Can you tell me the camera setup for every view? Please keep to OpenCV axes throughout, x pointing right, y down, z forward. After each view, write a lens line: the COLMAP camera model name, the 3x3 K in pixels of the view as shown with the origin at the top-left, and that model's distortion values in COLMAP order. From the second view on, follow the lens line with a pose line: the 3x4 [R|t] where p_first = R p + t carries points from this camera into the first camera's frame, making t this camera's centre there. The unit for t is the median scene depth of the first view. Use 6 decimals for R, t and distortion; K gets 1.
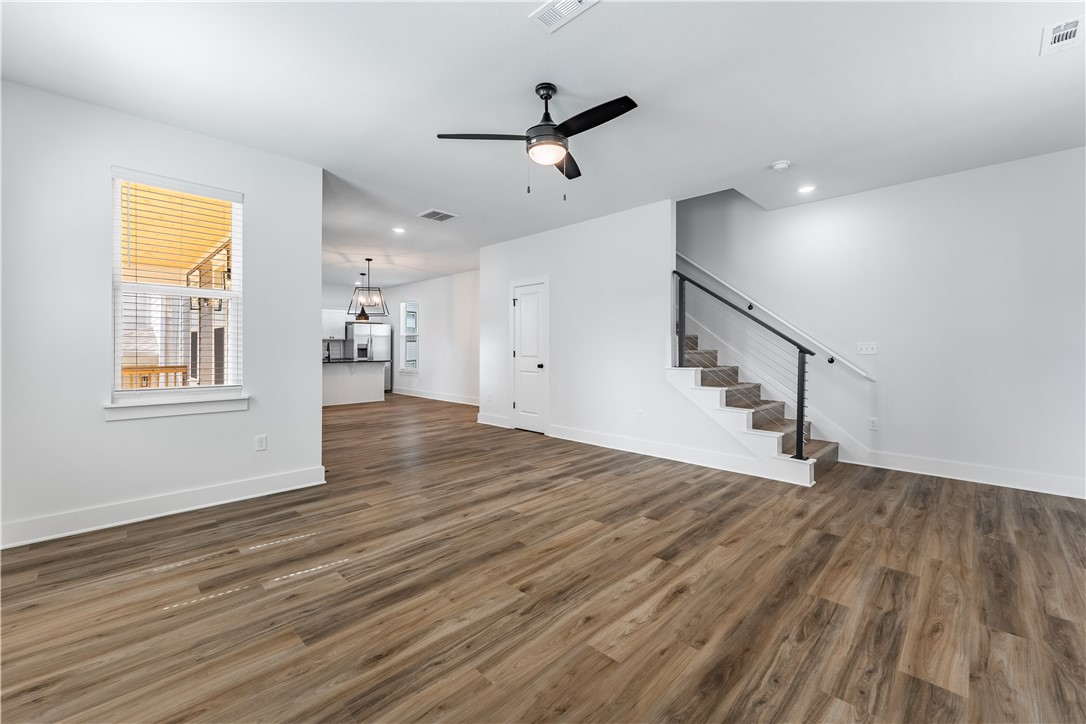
lens RADIAL K [[444.9, 0, 545.3], [0, 444.9, 345.9], [0, 0, 1]] dist [0.001822, 0.000069]
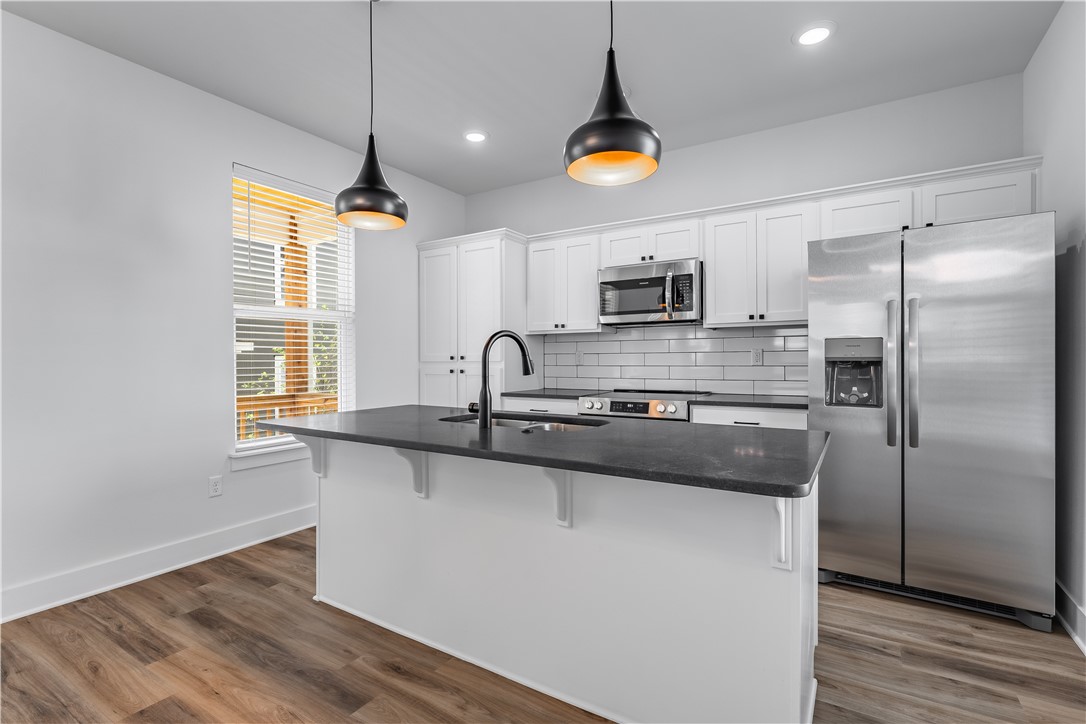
lens RADIAL K [[506.5, 0, 540.3], [0, 506.5, 361.4], [0, 0, 1]] dist [-0.002404, -0.000549]
pose [[0.214382, 0.004820, -0.976738, -0.767503], [0.009628, 0.999929, 0.007048, 0.011489], [0.976702, -0.010915, 0.214321, 2.846402]]
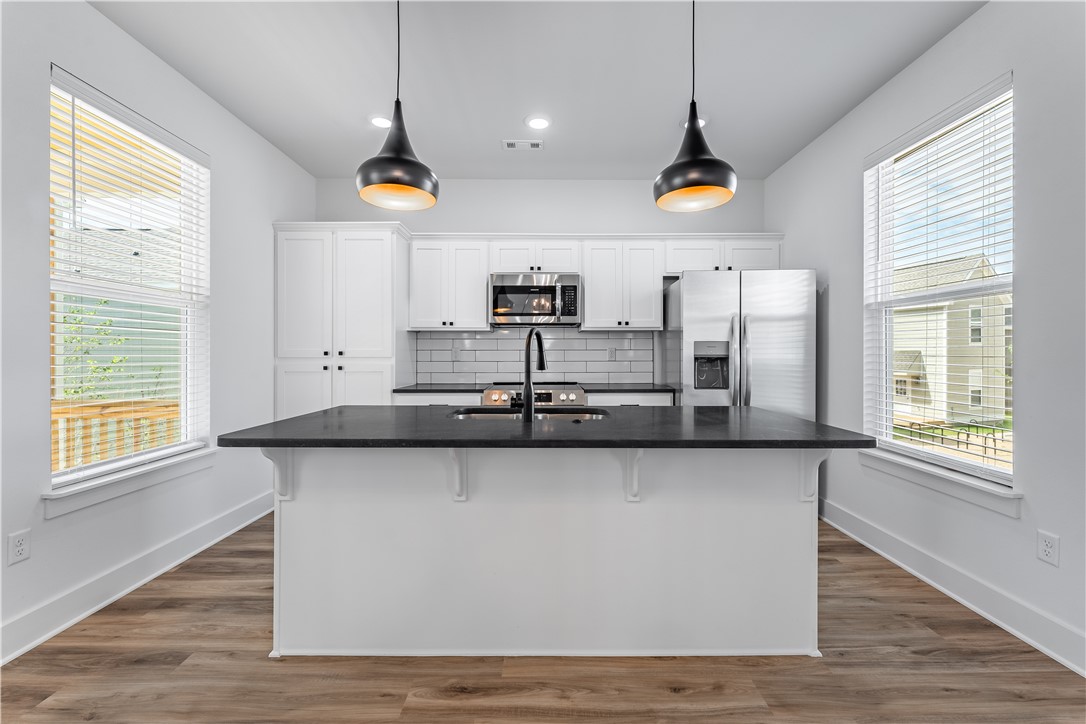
lens RADIAL K [[449.5, 0, 545.1], [0, 449.5, 355.4], [0, 0, 1]] dist [0.002612, -0.000110]
pose [[0.702195, 0.001956, -0.711982, -0.978754], [0.002677, 0.999982, 0.005388, 0.010057], [0.711980, -0.005690, 0.702177, 2.518931]]
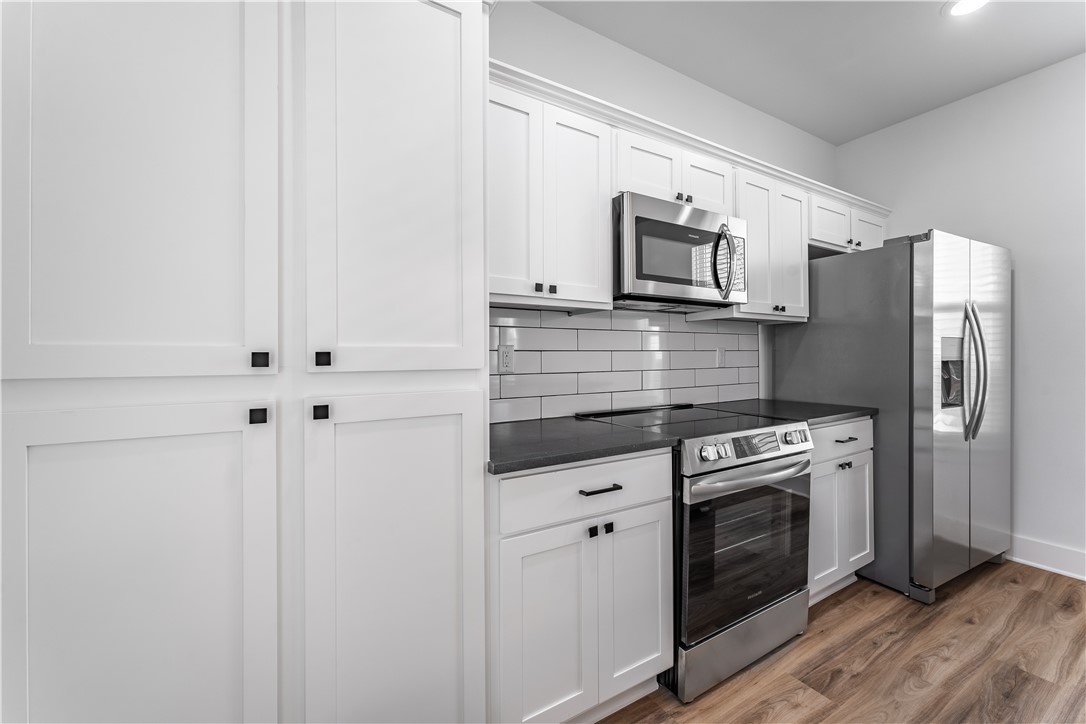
lens RADIAL K [[443.4, 0, 541.9], [0, 443.4, 358.0], [0, 0, 1]] dist [0.004819, 0.000364]
pose [[0.970162, -0.004867, -0.242410, -1.883148], [0.006607, 0.999958, 0.006365, 0.008048], [0.242369, -0.007777, 0.970153, 2.675871]]
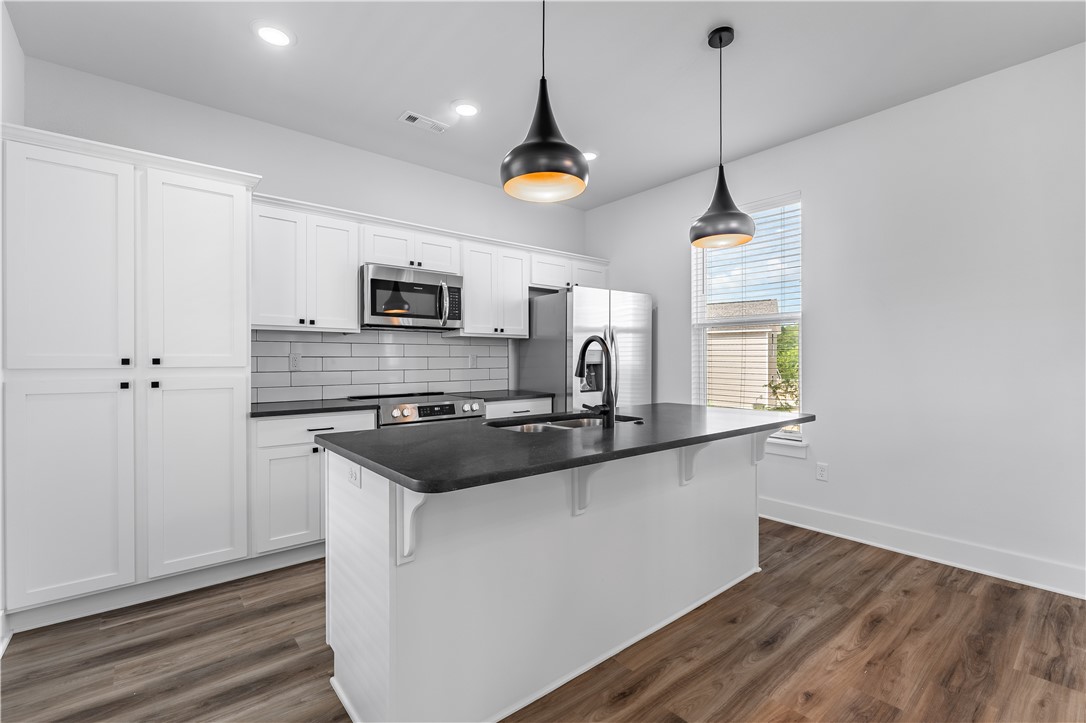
lens RADIAL K [[479.8, 0, 541.3], [0, 479.8, 364.8], [0, 0, 1]] dist [-0.002072, -0.000067]
pose [[0.994526, -0.000399, -0.104492, -1.435339], [0.001863, 0.999902, 0.013908, 0.005539], [0.104476, -0.014027, 0.994429, 2.261999]]
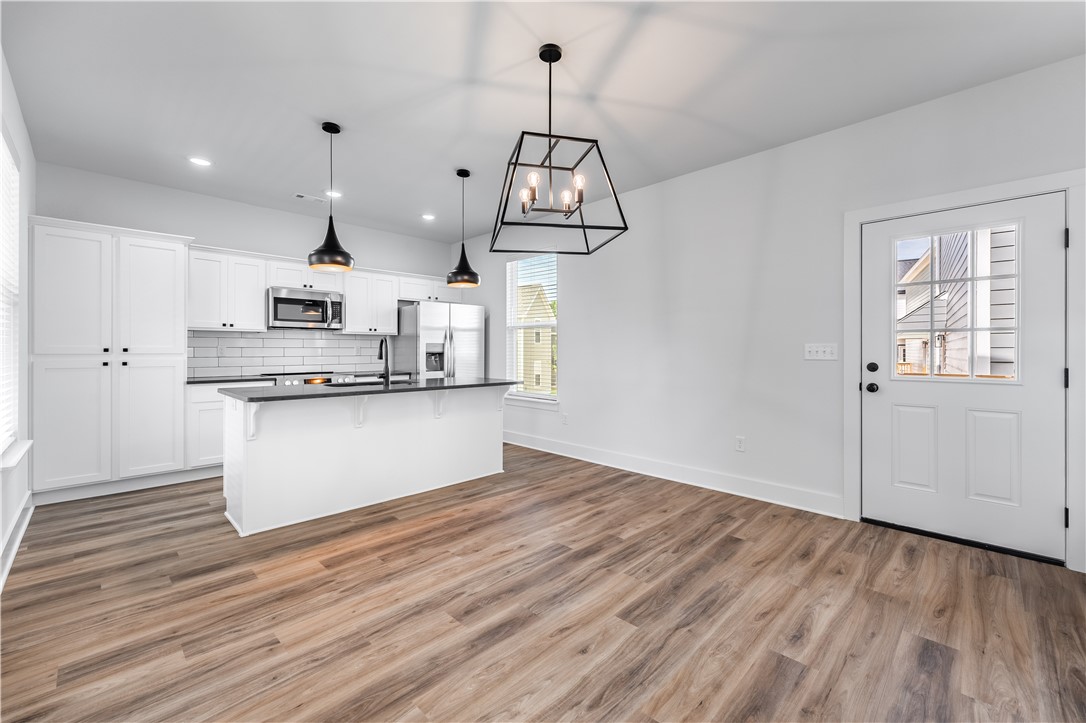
lens RADIAL K [[449.5, 0, 545.1], [0, 449.5, 354.9], [0, 0, 1]] dist [0.002612, -0.000110]
pose [[0.999951, 0.001456, -0.009793, -0.995047], [-0.001330, 0.999916, 0.012917, 0.005694], [0.009811, -0.012904, 0.999869, 1.768807]]
